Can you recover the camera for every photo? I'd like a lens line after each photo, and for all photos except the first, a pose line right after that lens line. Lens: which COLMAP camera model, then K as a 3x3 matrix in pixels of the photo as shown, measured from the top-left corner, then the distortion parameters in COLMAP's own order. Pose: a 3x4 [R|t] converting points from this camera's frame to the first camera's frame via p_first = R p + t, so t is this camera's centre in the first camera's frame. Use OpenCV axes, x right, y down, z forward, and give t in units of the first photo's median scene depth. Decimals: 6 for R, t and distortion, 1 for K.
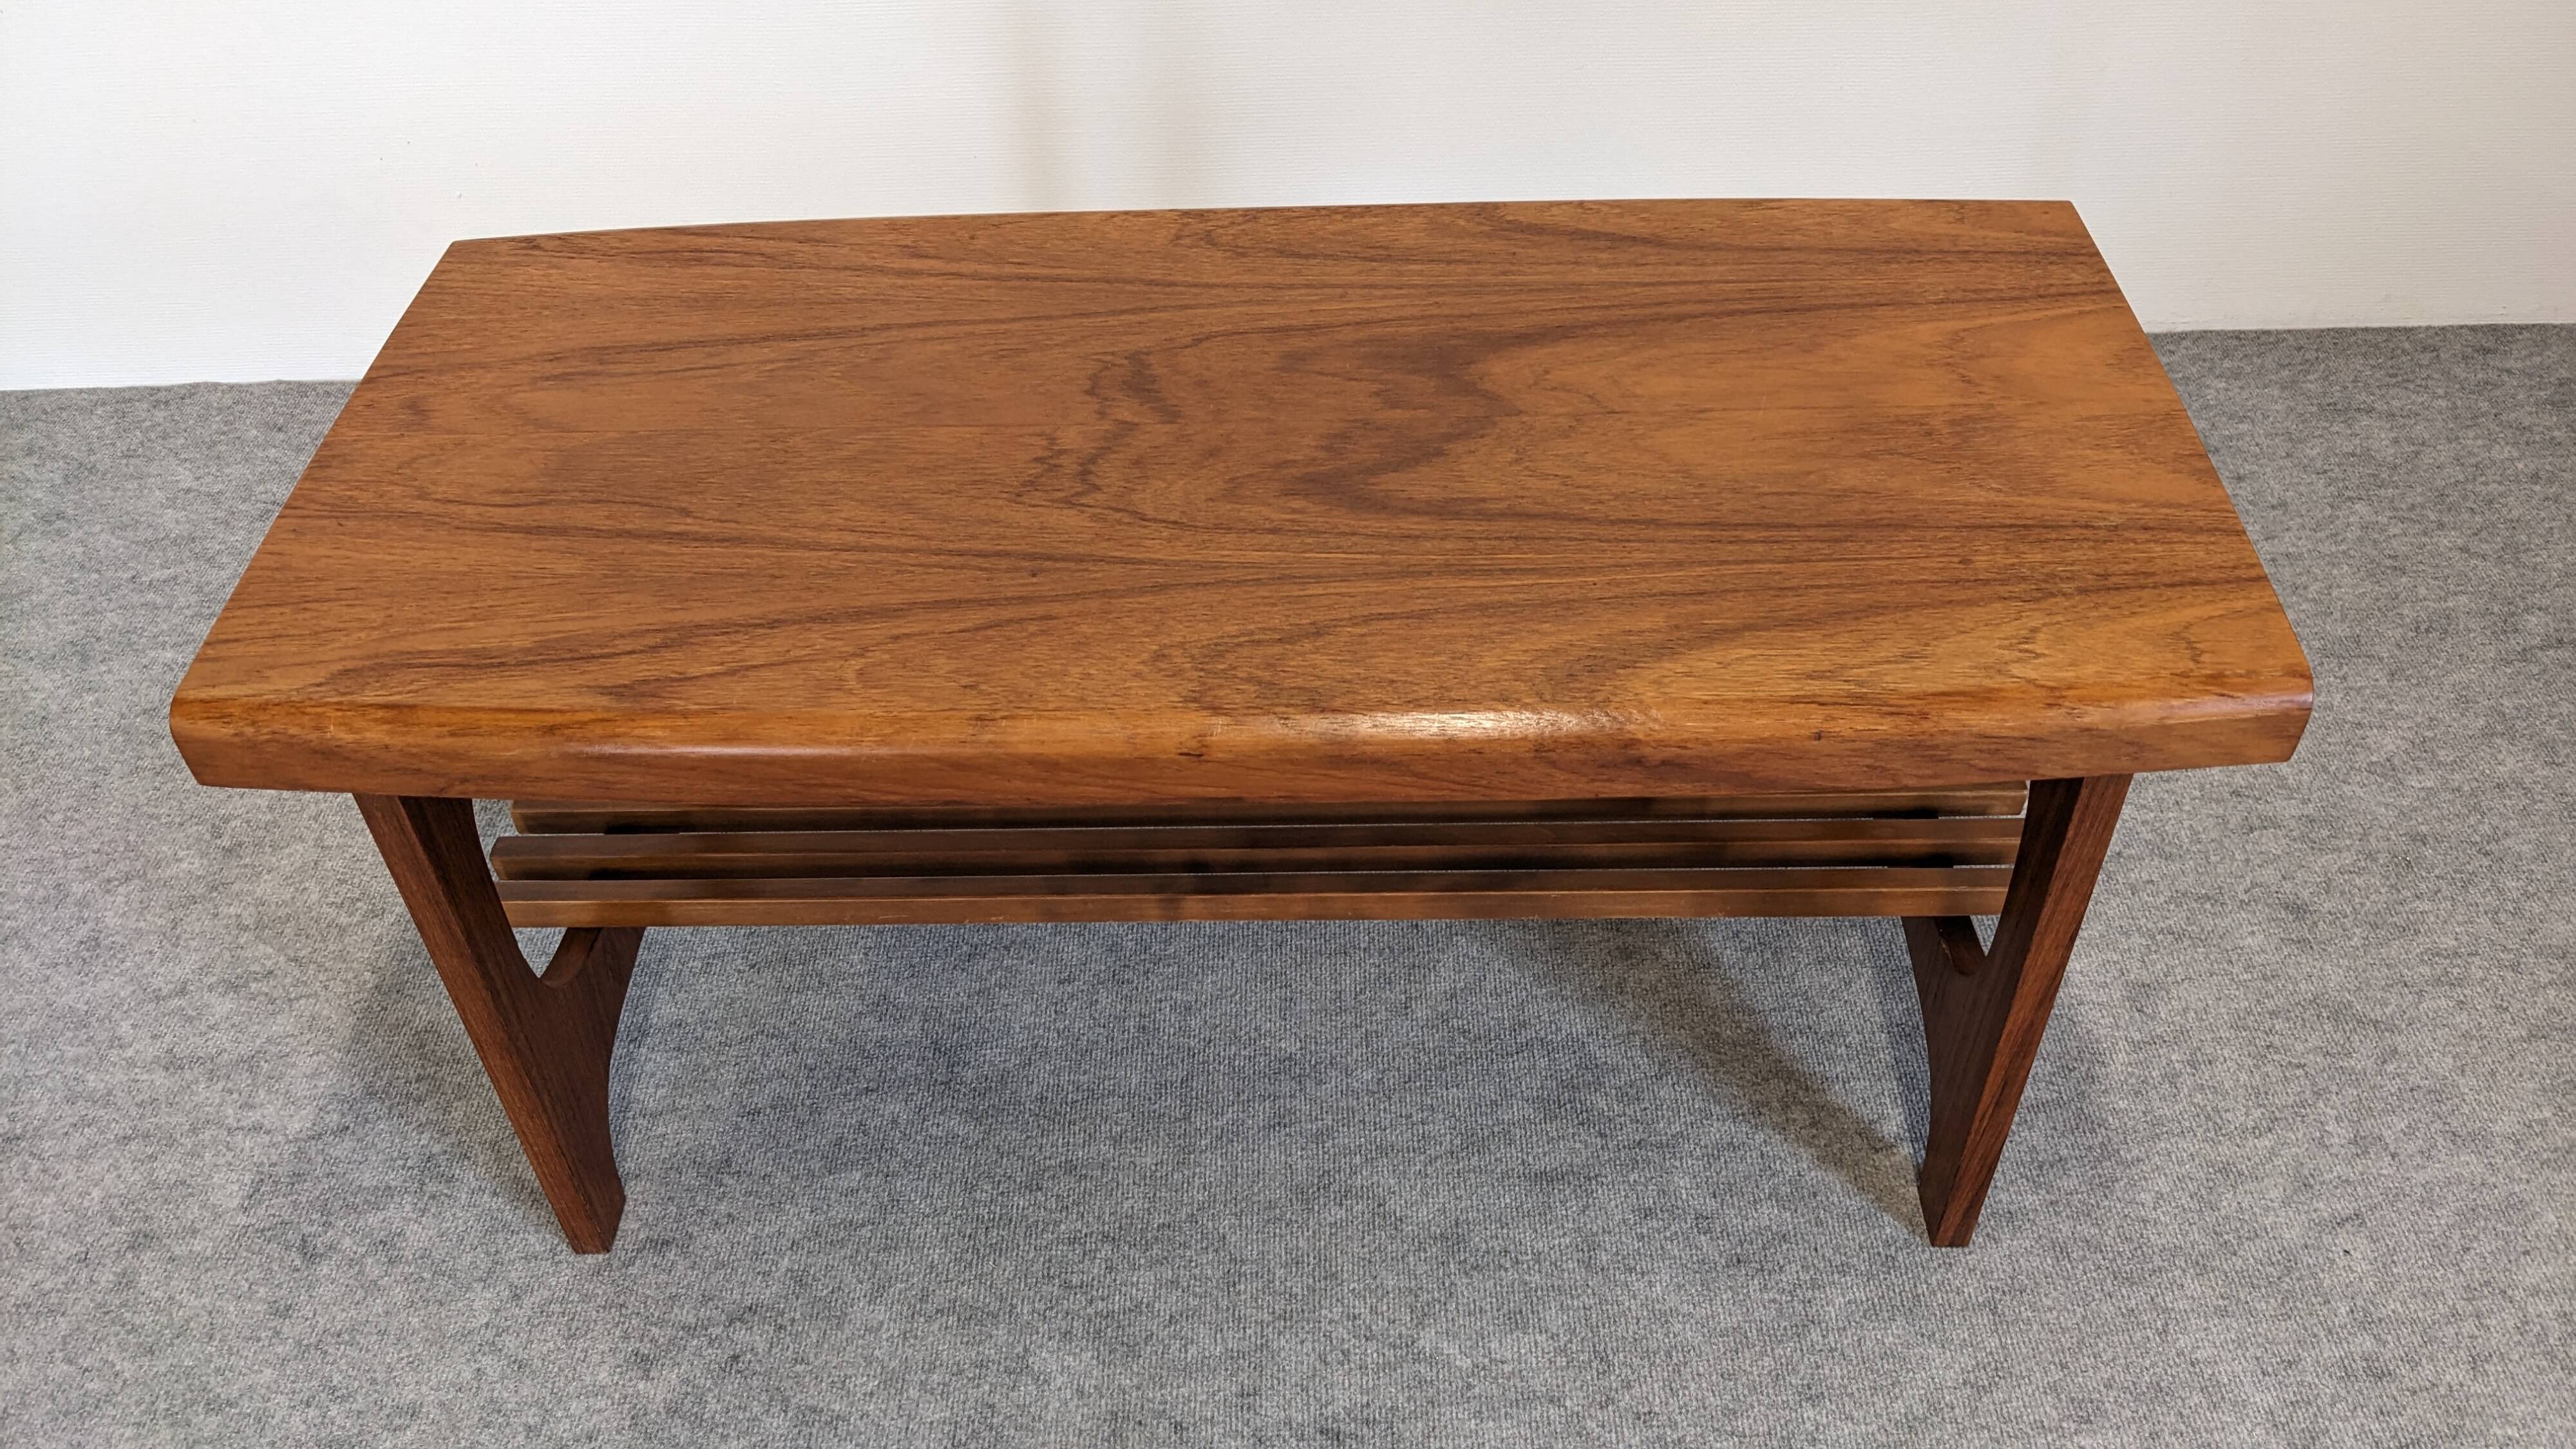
lens RADIAL K [[2047.6, 0, 1264.3], [0, 2047.6, 746.6], [0, 0, 1]] dist [0.043175, -0.080331]
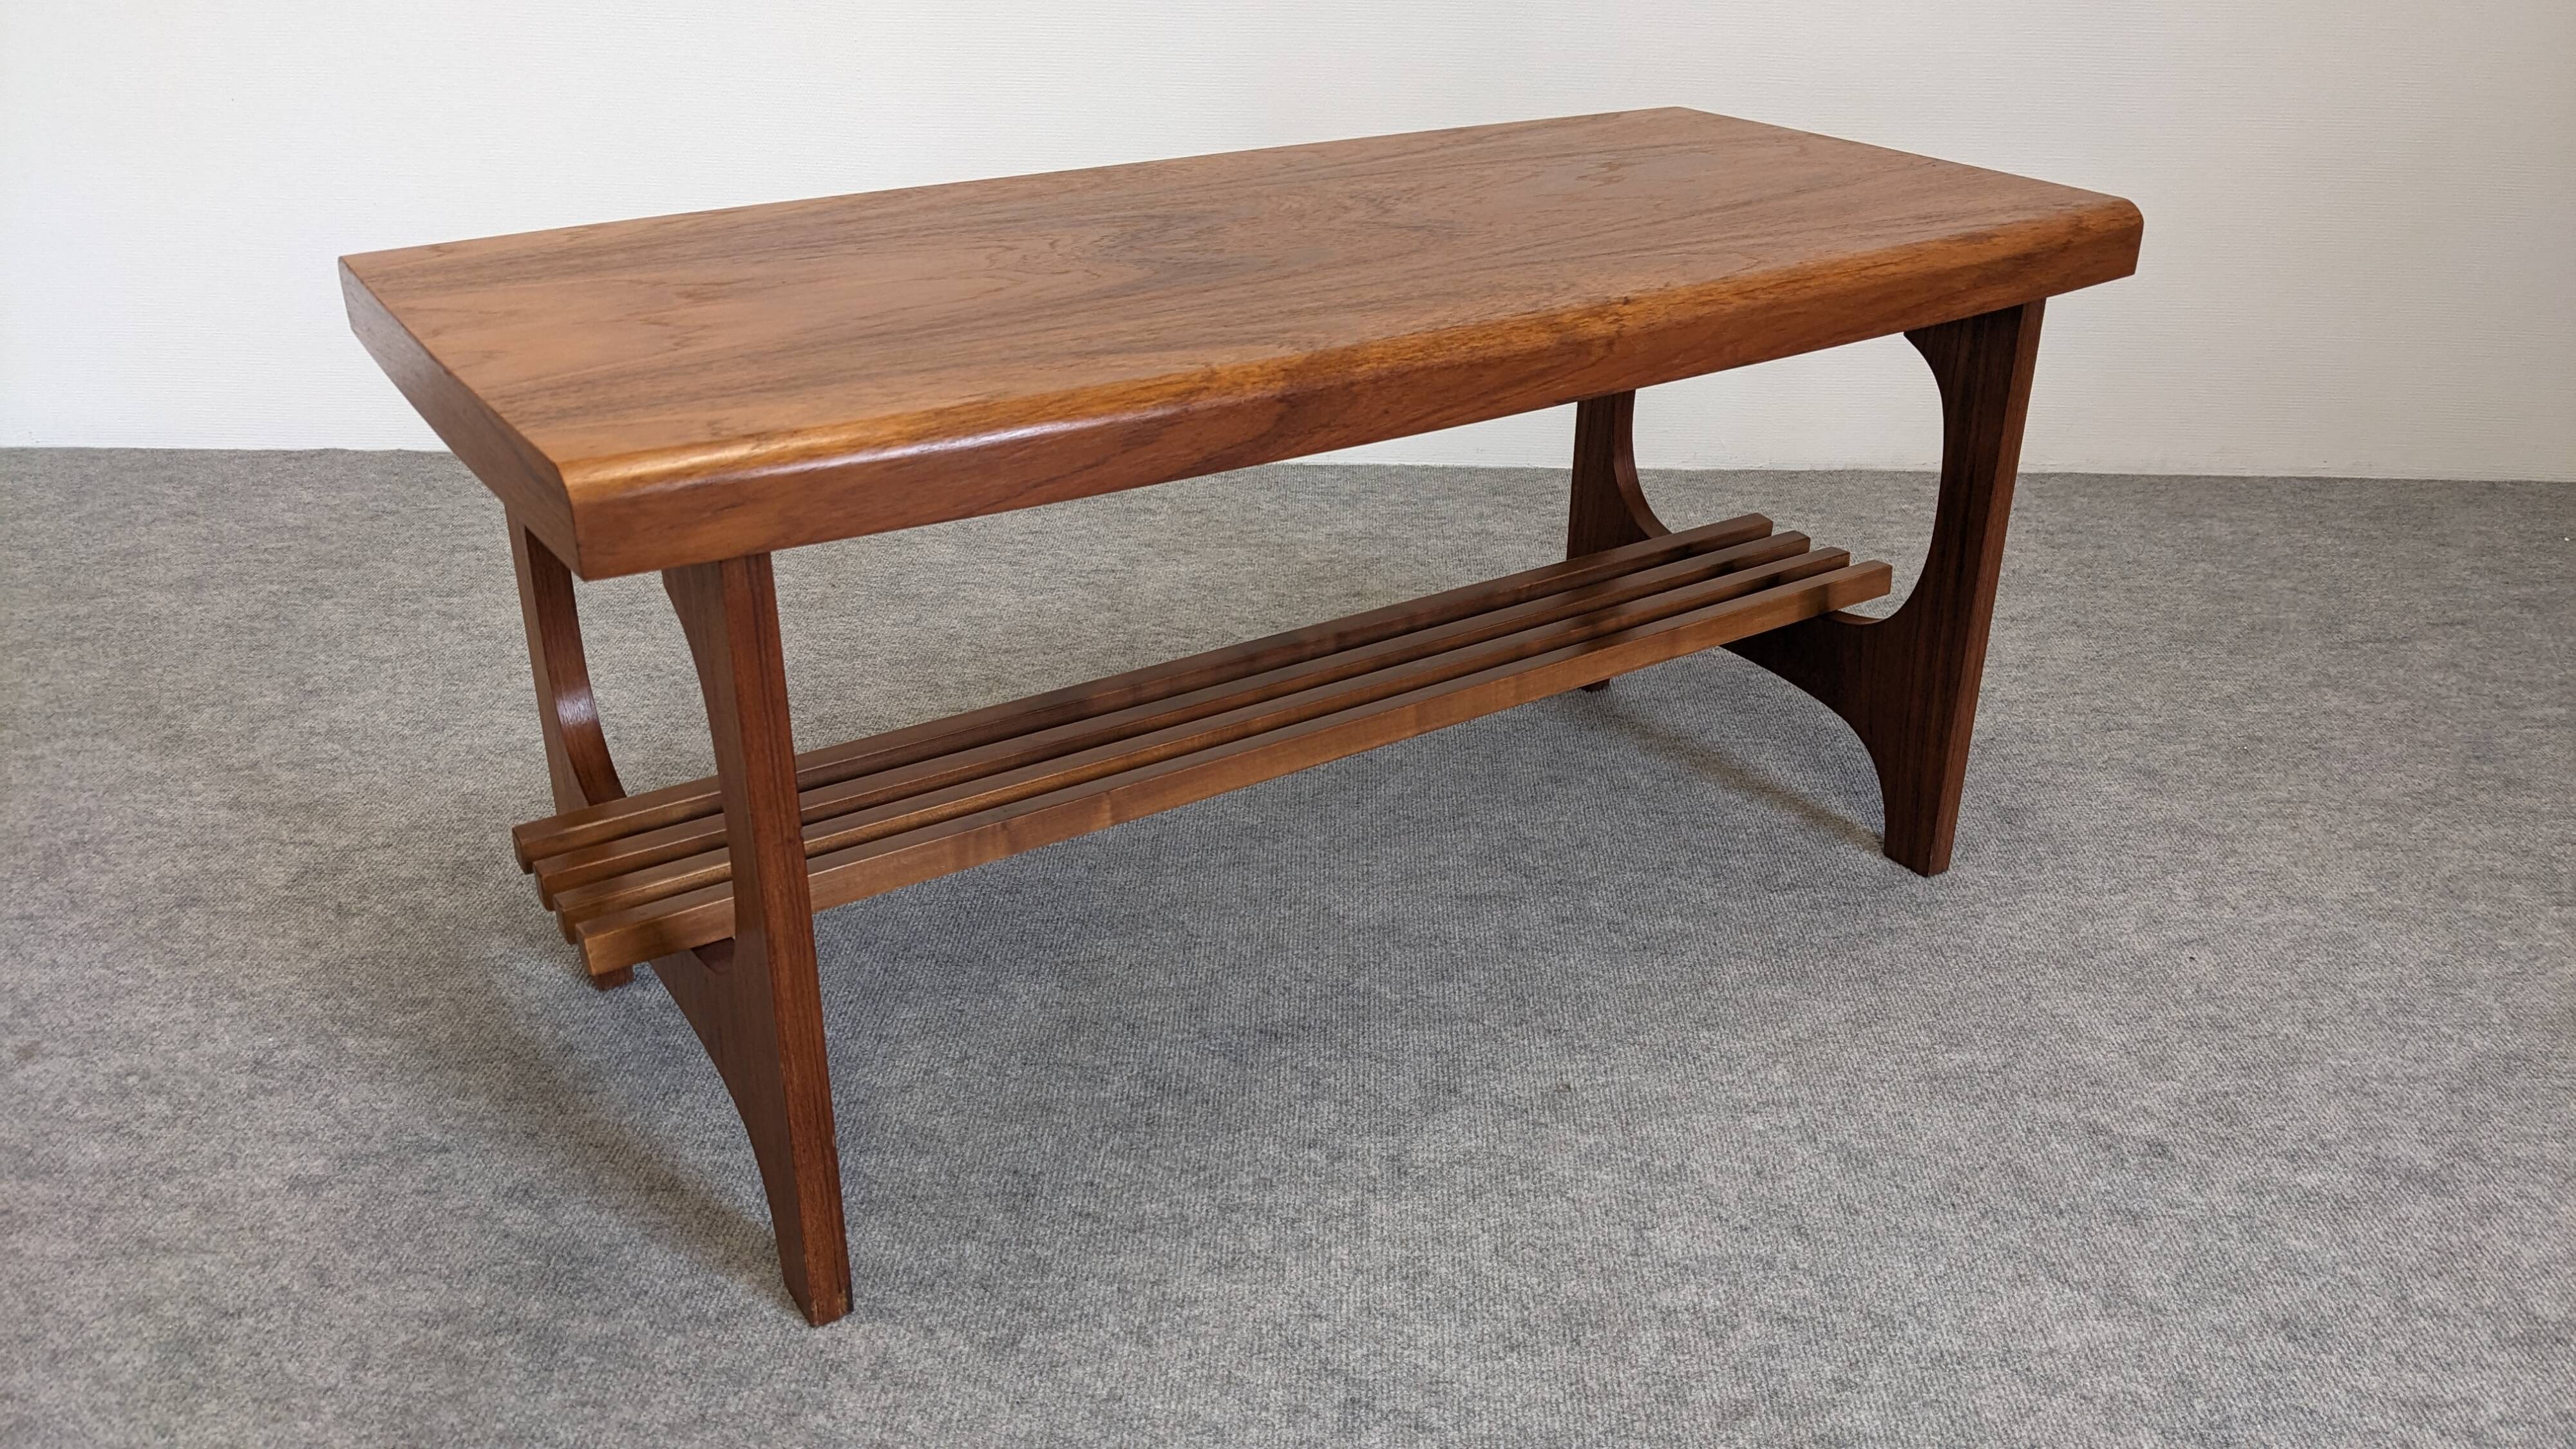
lens RADIAL K [[2047.6, 0, 1301.5], [0, 2047.6, 730.6], [0, 0, 1]] dist [0.043175, -0.080331]
pose [[0.998840, 0.047419, 0.008392, 0.029123], [-0.042593, 0.951248, -0.305472, 0.458799], [-0.022468, 0.304760, 0.952164, -0.078253]]
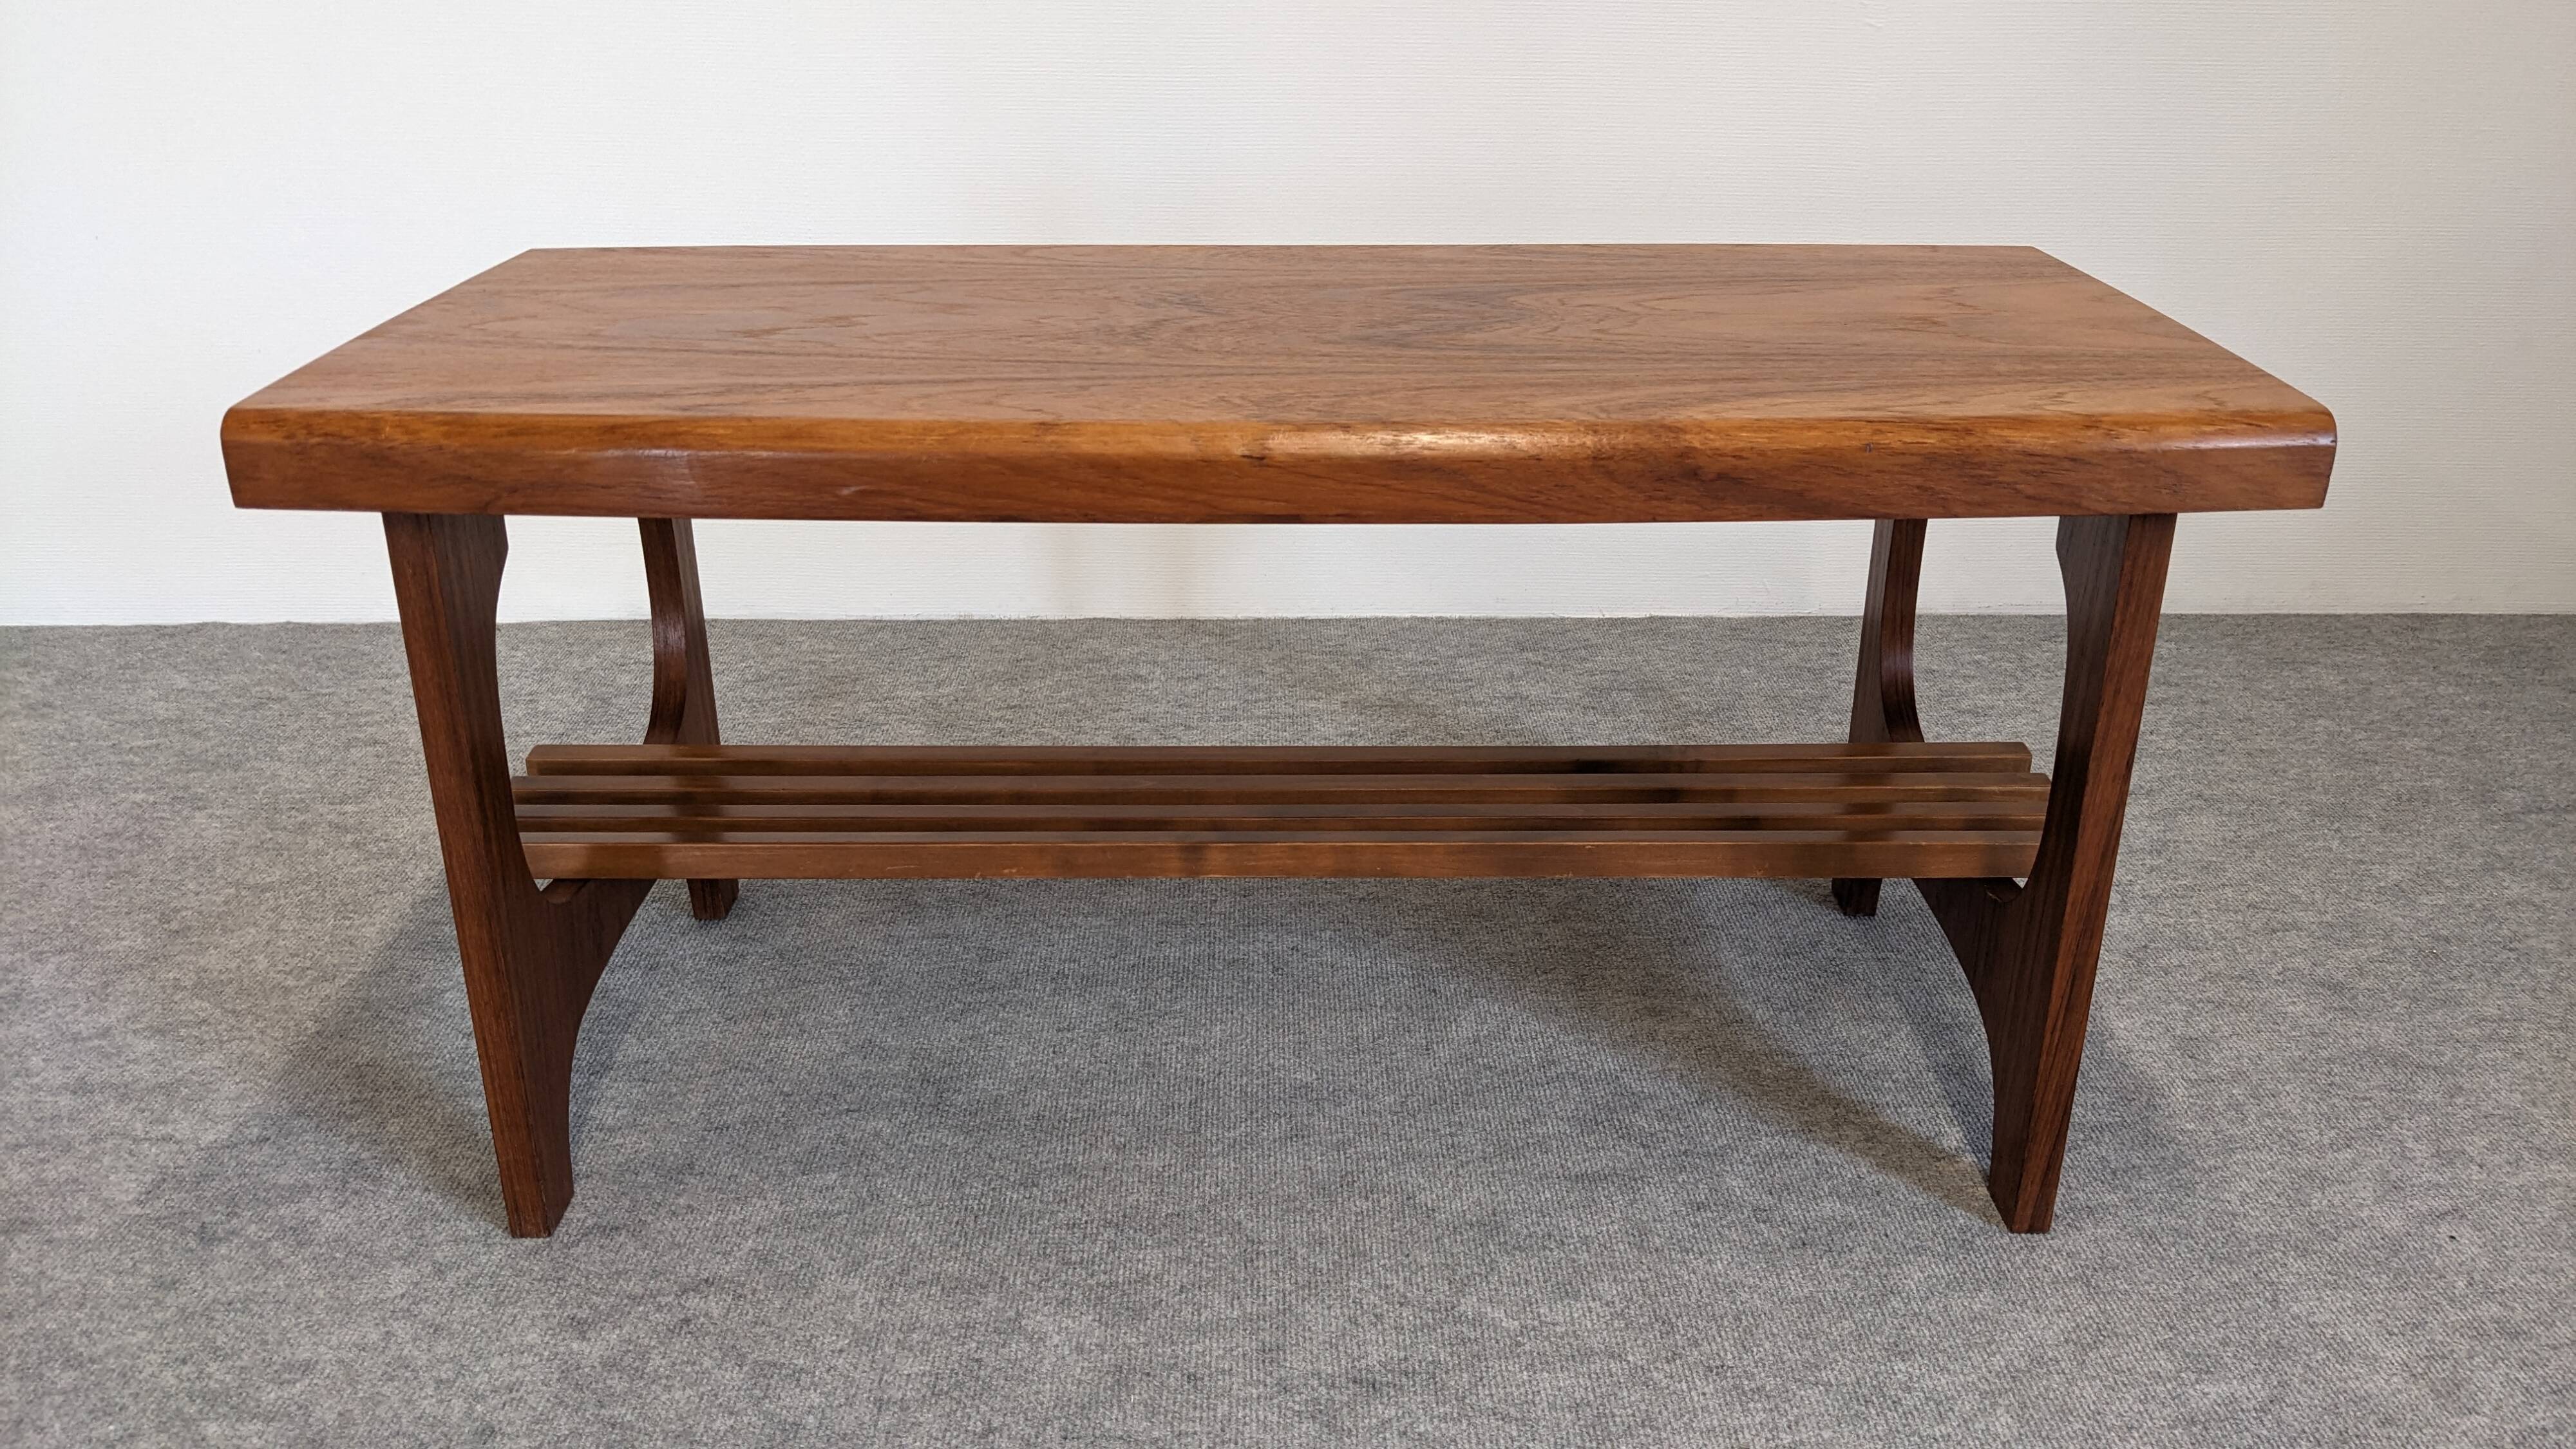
lens RADIAL K [[2047.6, 0, 1279.2], [0, 2047.6, 737.1], [0, 0, 1]] dist [0.043175, -0.080331]
pose [[0.998981, 0.027042, 0.036132, -0.039255], [-0.012890, 0.938223, -0.345791, 0.339488], [-0.043251, 0.344973, 0.937616, 0.071690]]
